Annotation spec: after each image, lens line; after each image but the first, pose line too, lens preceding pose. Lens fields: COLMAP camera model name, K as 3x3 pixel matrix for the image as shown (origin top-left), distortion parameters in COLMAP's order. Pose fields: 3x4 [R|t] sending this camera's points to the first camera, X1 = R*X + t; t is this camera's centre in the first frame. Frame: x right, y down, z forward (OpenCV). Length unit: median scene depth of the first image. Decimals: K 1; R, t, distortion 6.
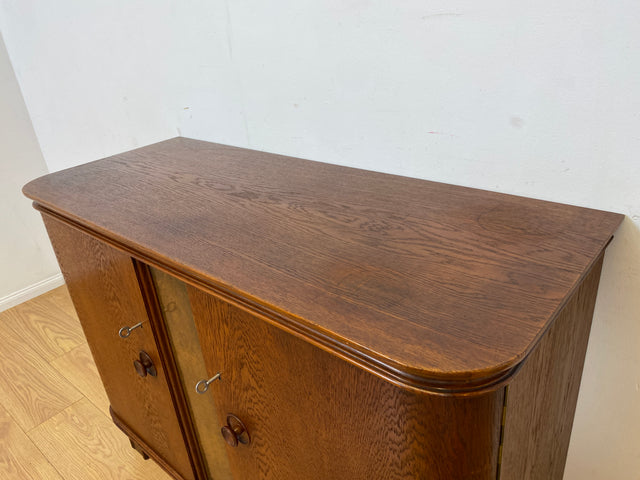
lens RADIAL K [[489.9, 0, 323.8], [0, 489.9, 242.7], [0, 0, 1]] dist [0.044761, -0.048444]
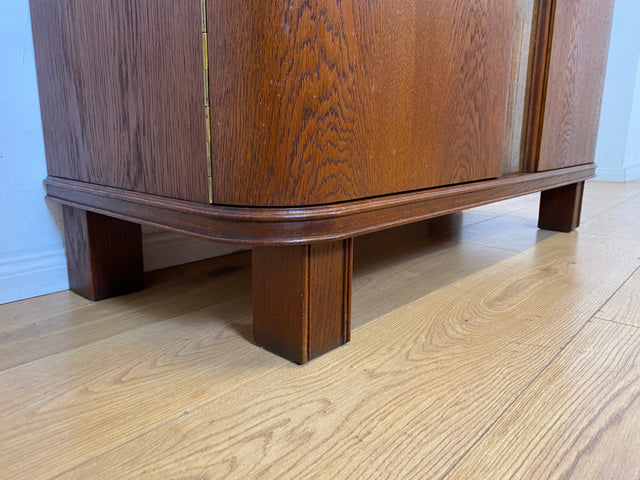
lens RADIAL K [[488.8, 0, 321.5], [0, 488.8, 230.8], [0, 0, 1]] dist [0.016536, -0.000766]
pose [[0.009658, -0.117223, 0.993059, -1.261726], [0.434257, 0.895060, 0.101432, 0.547001], [-0.900737, 0.430263, 0.059550, 1.667365]]
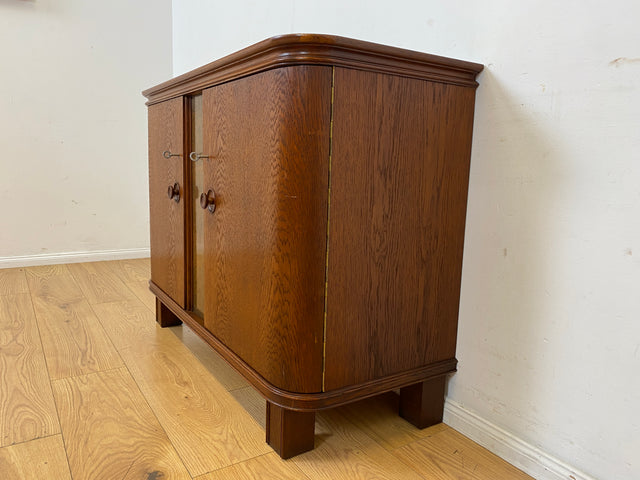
lens RADIAL K [[491.0, 0, 322.0], [0, 491.0, 236.6], [0, 0, 1]] dist [0.042488, -0.043161]
pose [[0.951660, 0.158547, -0.263070, 0.549100], [-0.229920, 0.935621, -0.267861, 0.810106], [0.203665, 0.315398, 0.926847, -0.251674]]
